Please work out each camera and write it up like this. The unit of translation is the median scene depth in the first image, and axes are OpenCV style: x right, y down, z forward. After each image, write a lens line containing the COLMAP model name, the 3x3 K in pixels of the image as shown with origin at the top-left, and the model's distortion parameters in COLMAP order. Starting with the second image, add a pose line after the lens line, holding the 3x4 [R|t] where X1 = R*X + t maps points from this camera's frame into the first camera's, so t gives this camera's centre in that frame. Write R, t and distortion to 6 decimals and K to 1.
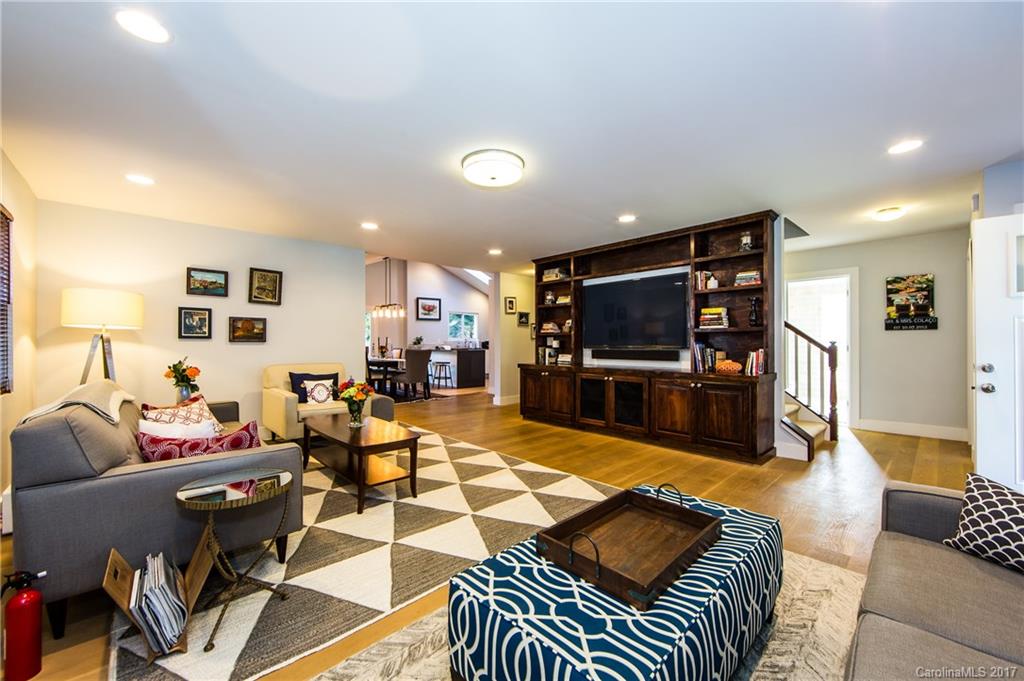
lens RADIAL K [[398.0, 0, 524.0], [0, 398.0, 341.6], [0, 0, 1]] dist [-0.001988, -0.000112]
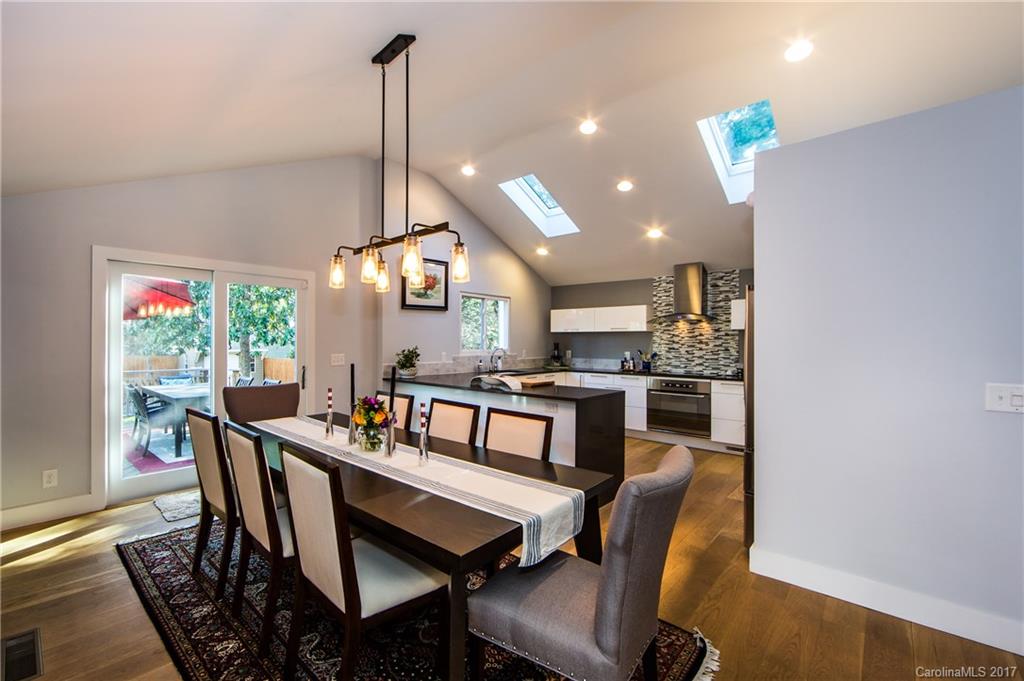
lens RADIAL K [[424.9, 0, 426.0], [0, 424.9, 342.0], [0, 0, 1]] dist [-0.000816, -0.000122]
pose [[0.999628, 0.005134, -0.026783, -0.621443], [-0.005066, 0.999984, 0.002610, -0.052337], [0.026796, -0.002473, 0.999638, 1.465747]]
